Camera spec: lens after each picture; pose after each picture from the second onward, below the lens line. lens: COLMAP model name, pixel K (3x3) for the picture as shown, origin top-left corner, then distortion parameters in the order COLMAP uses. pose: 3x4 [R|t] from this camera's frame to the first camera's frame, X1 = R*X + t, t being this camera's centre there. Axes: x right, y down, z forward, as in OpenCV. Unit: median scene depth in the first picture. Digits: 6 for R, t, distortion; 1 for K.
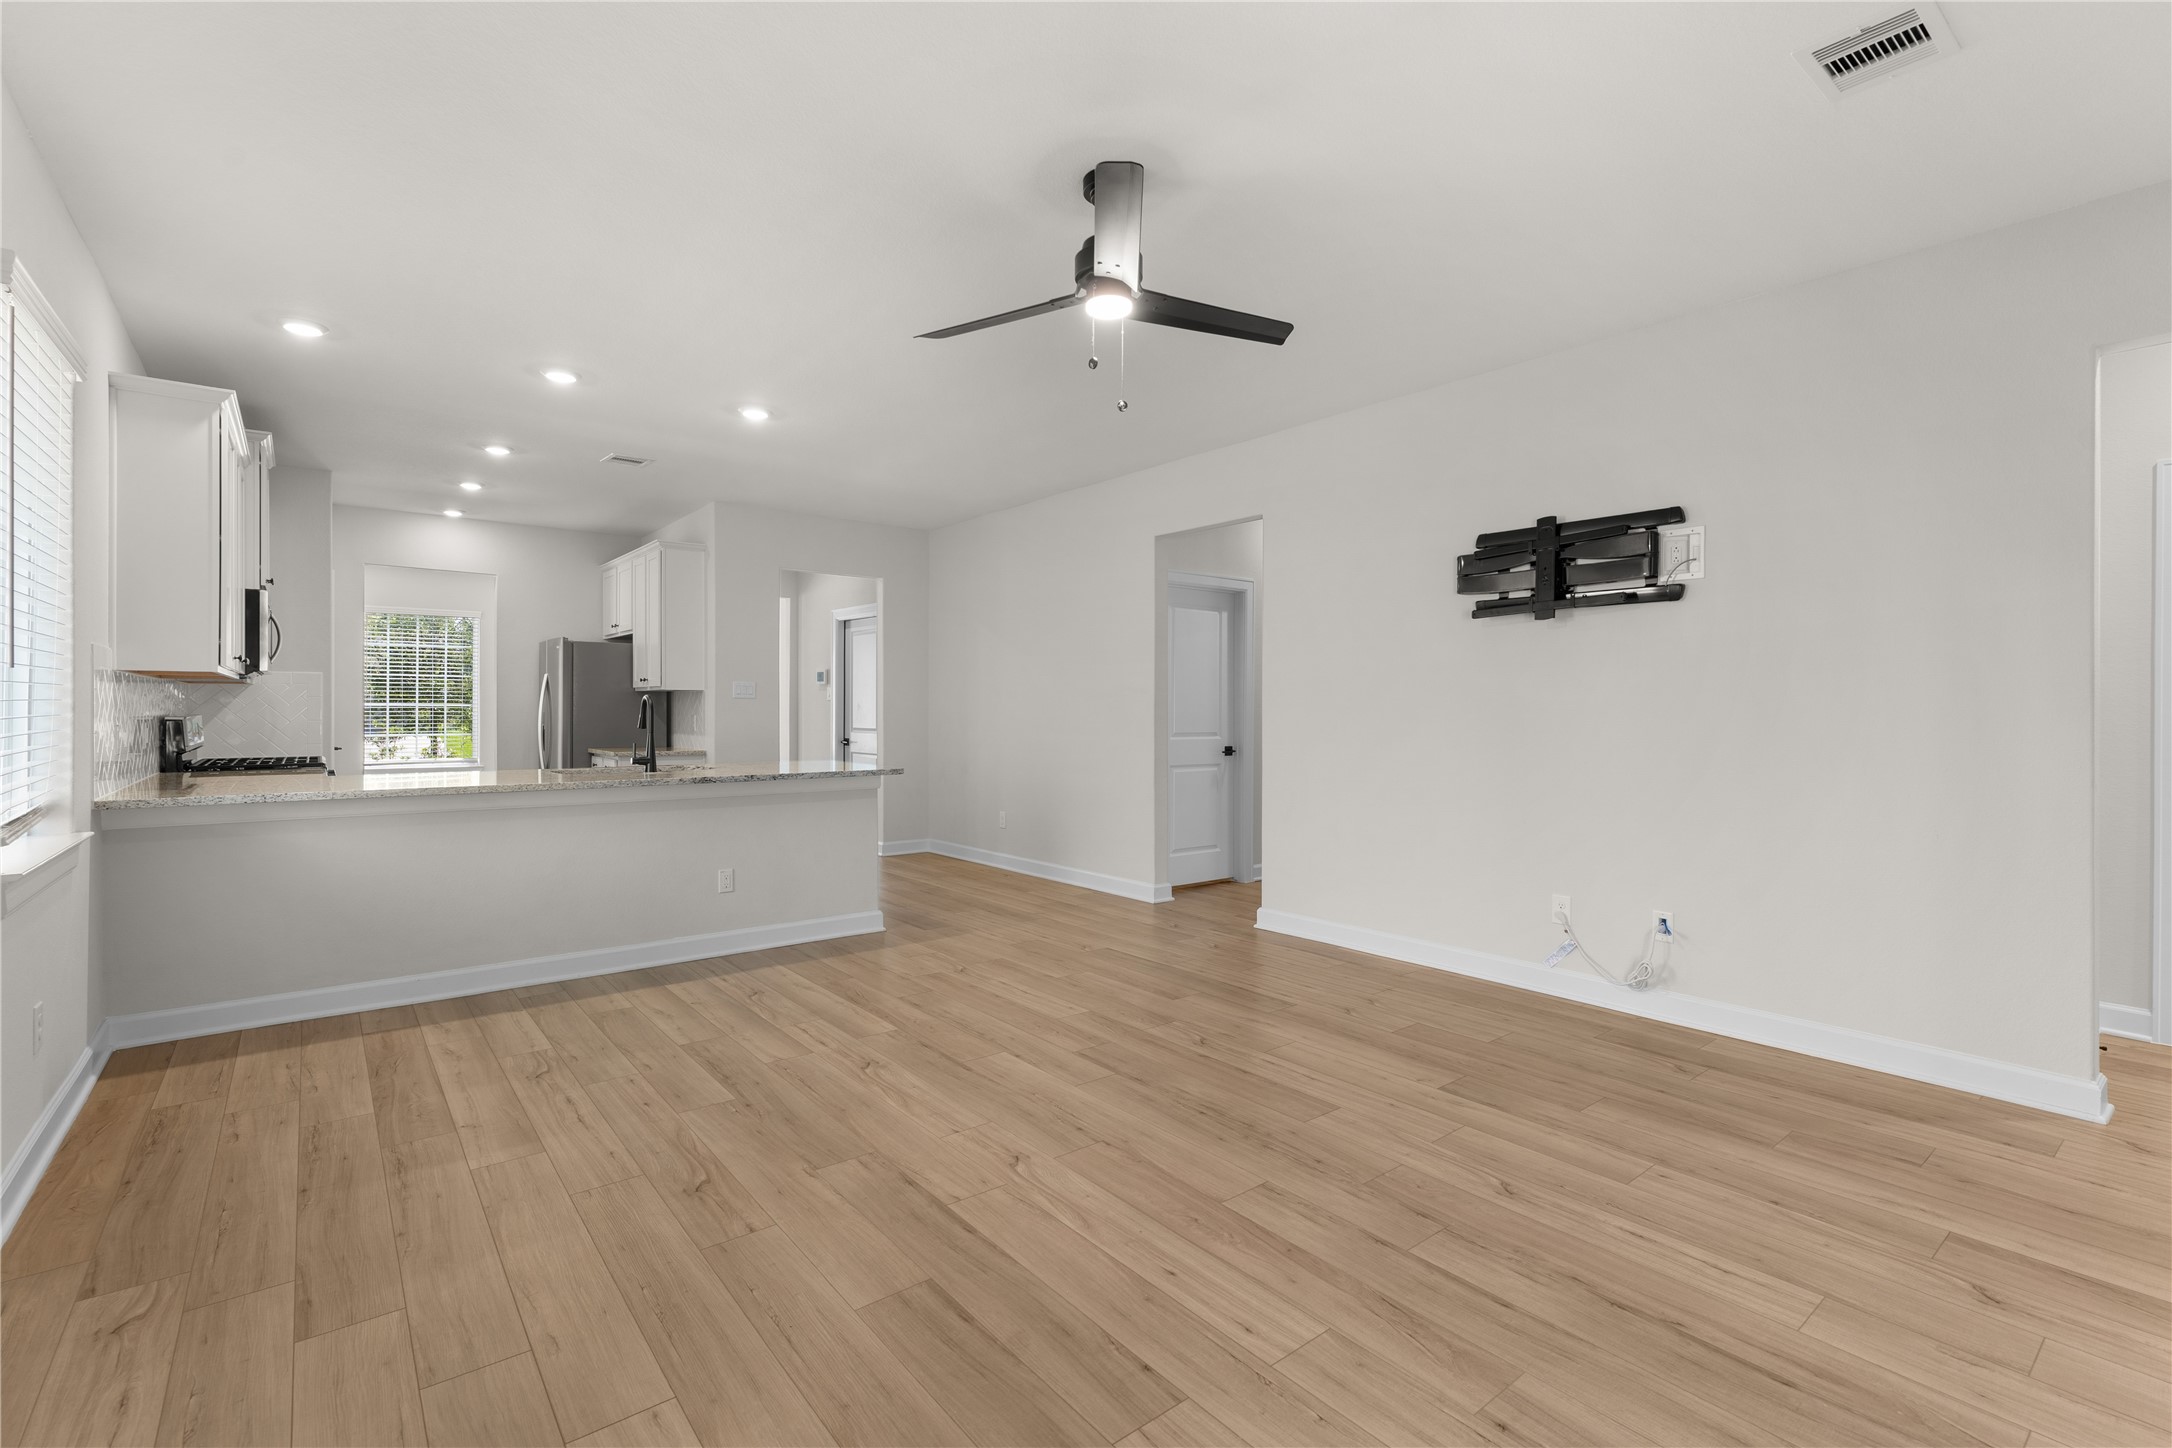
lens RADIAL K [[968.5, 0, 1082.9], [0, 968.5, 703.7], [0, 0, 1]] dist [0.001277, -0.000458]
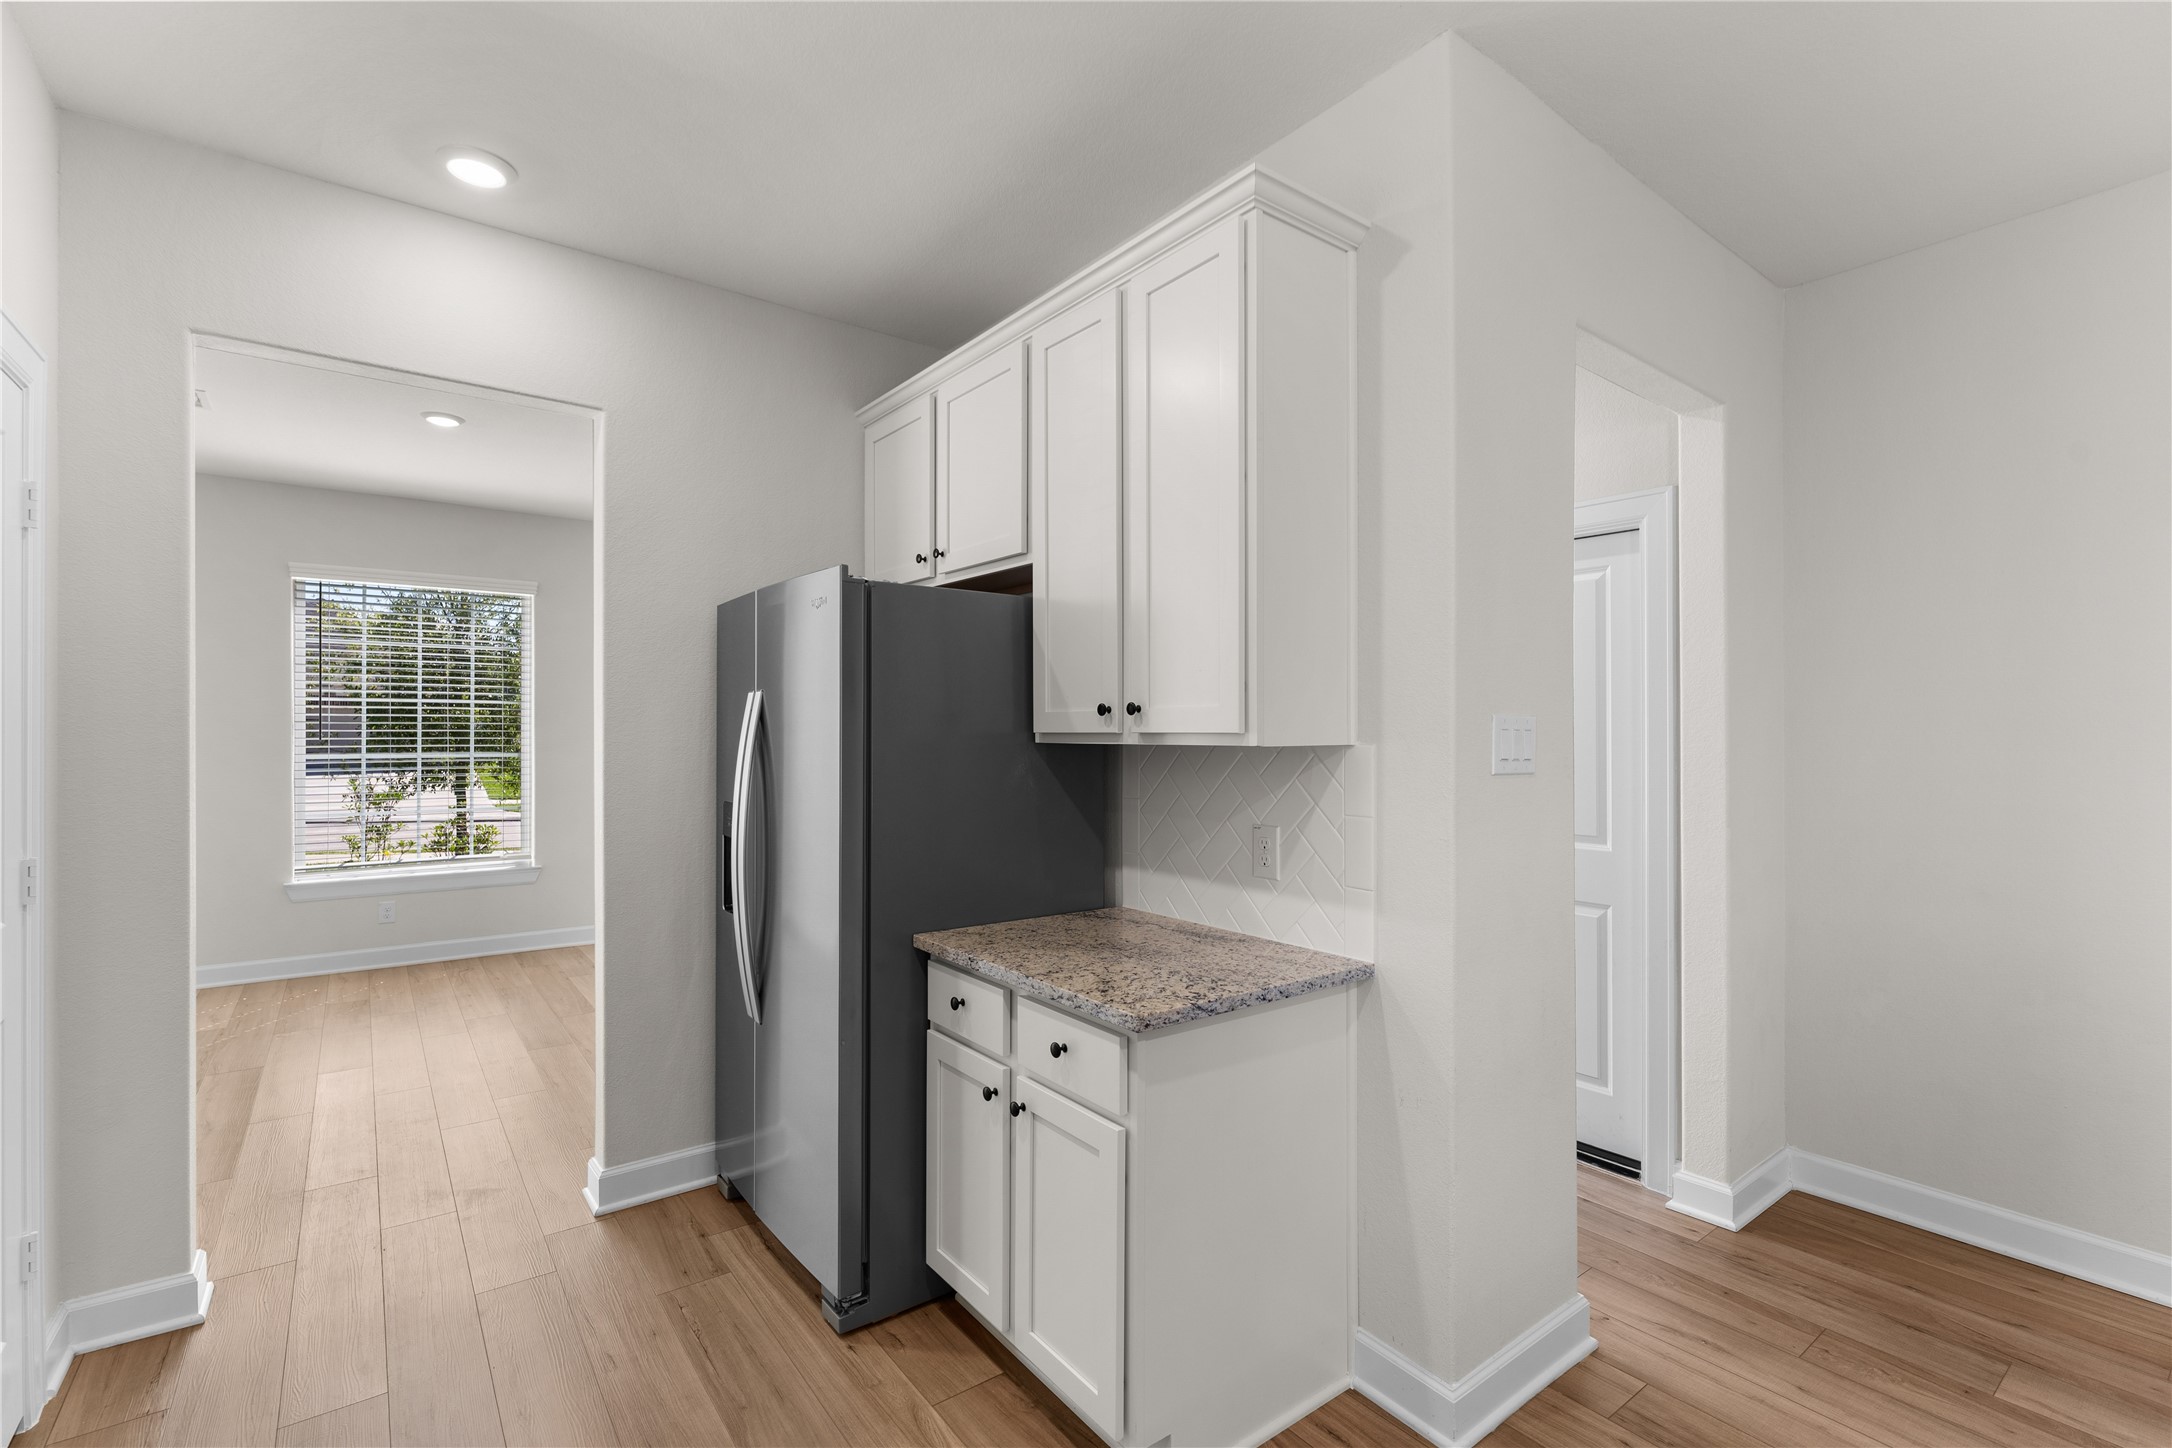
lens RADIAL K [[968.5, 0, 1087.1], [0, 968.5, 732.6], [0, 0, 1]] dist [0.001277, -0.000458]
pose [[0.999676, -0.000301, -0.025456, -0.981092], [0.000429, 0.999987, 0.005007, -0.041943], [0.025454, -0.005016, 0.999663, 1.521521]]
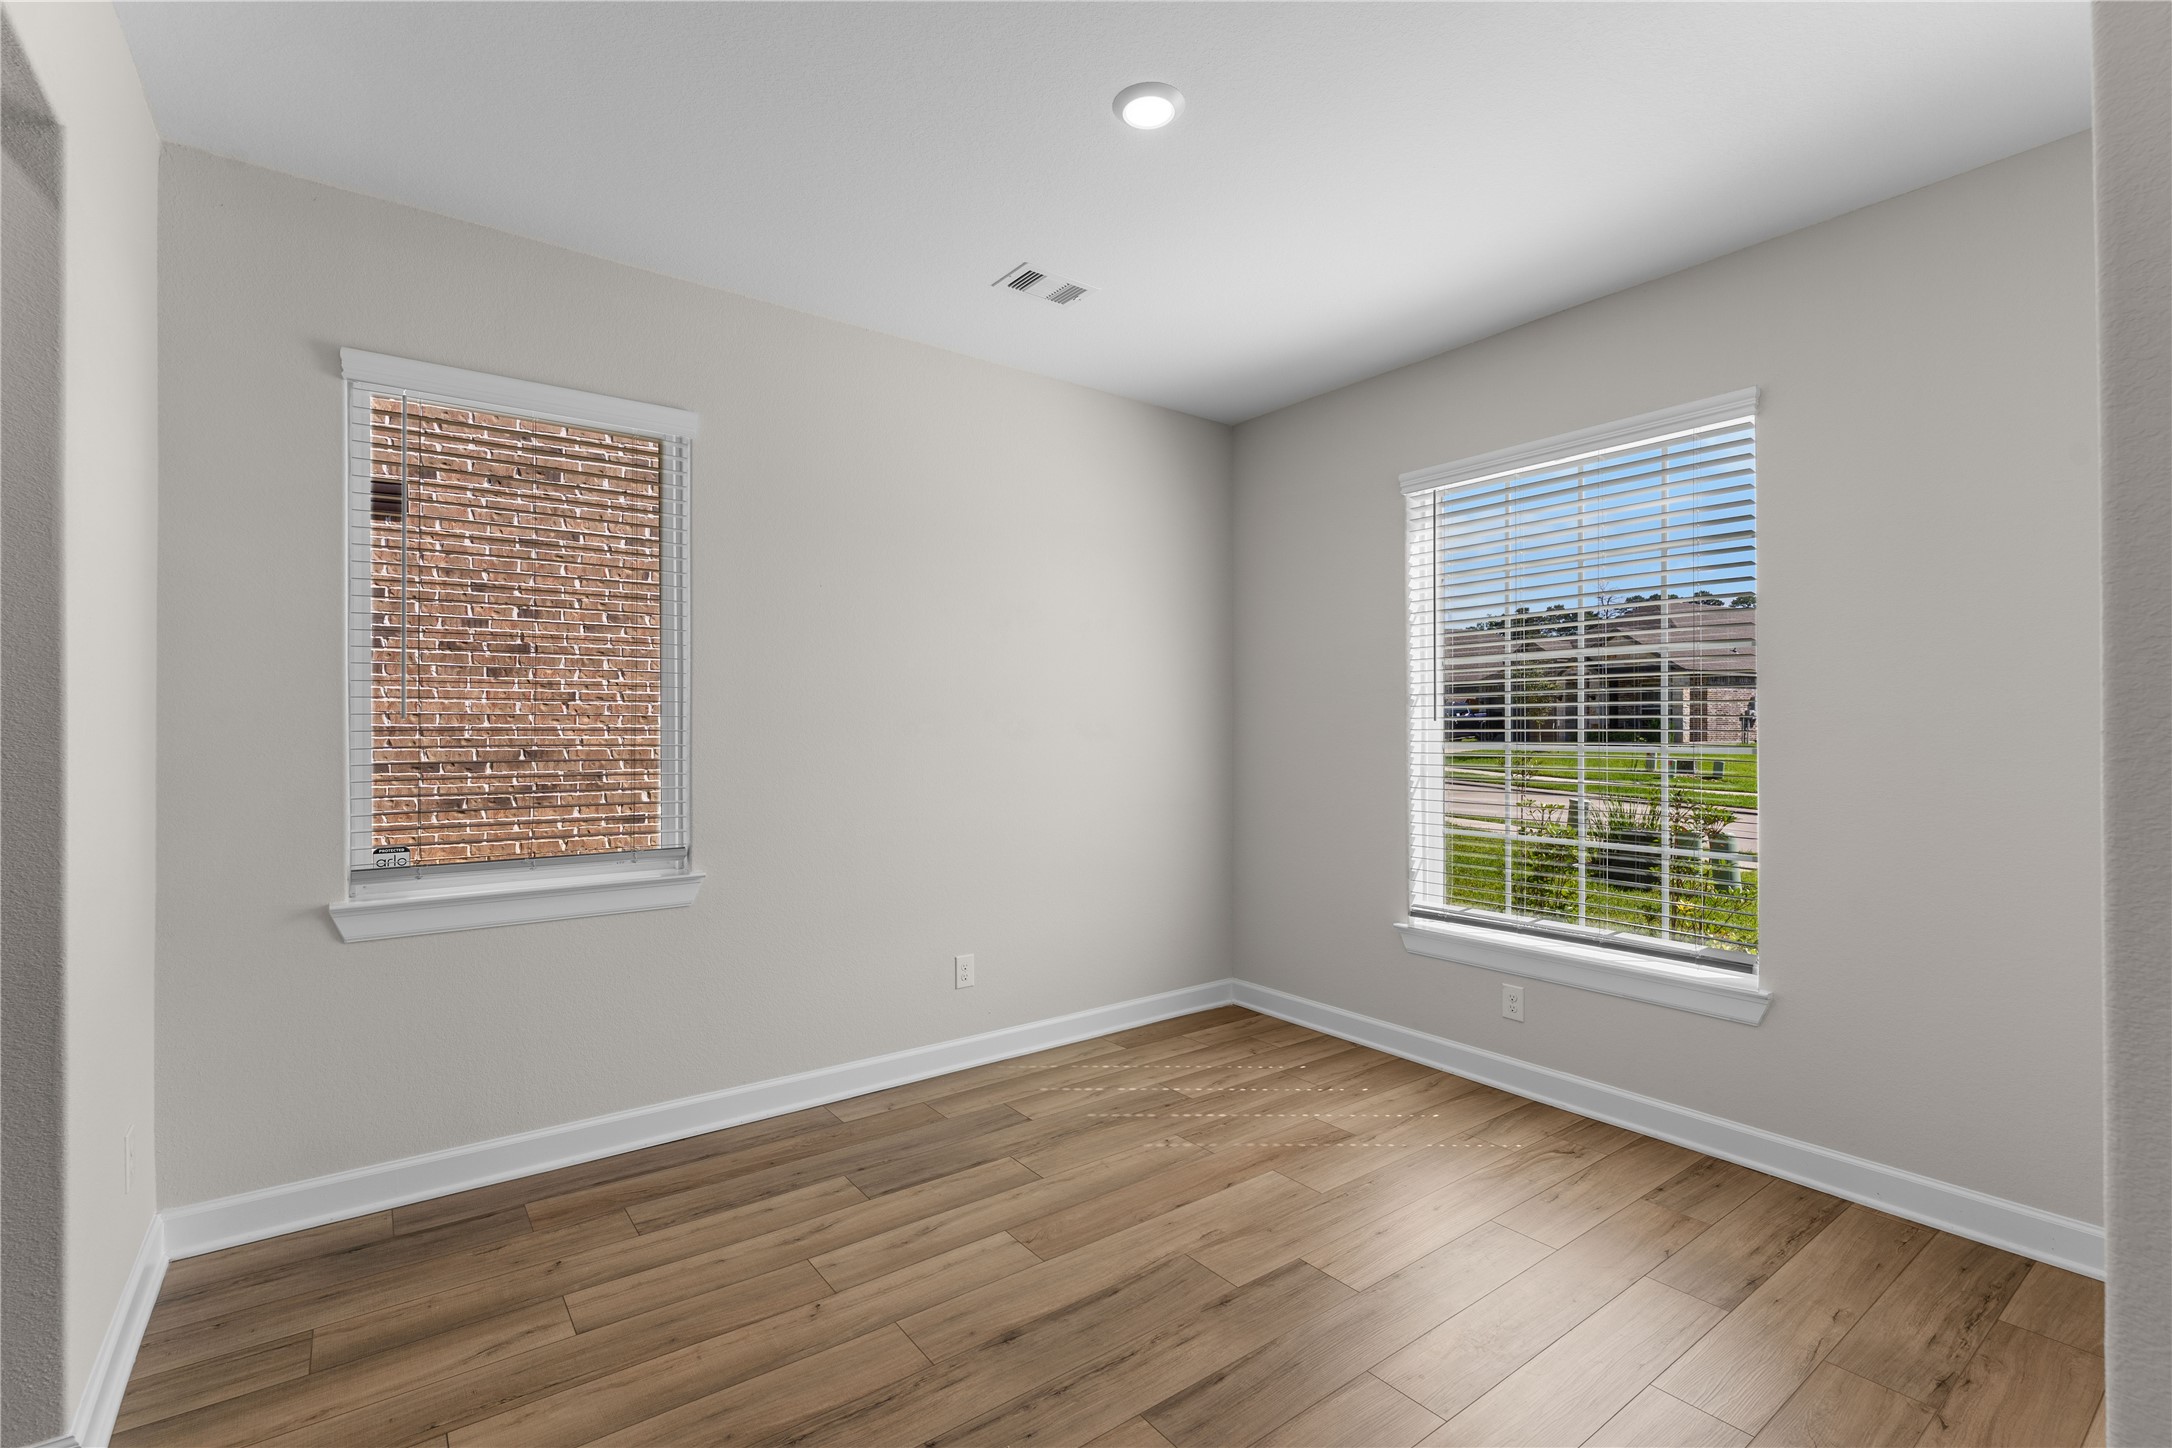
lens RADIAL K [[968.5, 0, 1080.4], [0, 968.5, 718.4], [0, 0, 1]] dist [0.001277, -0.000458]
pose [[-0.031208, -0.013959, -0.999415, -1.174708], [0.003561, 0.999895, -0.014077, -0.014770], [0.999507, -0.003998, -0.031155, 2.660382]]
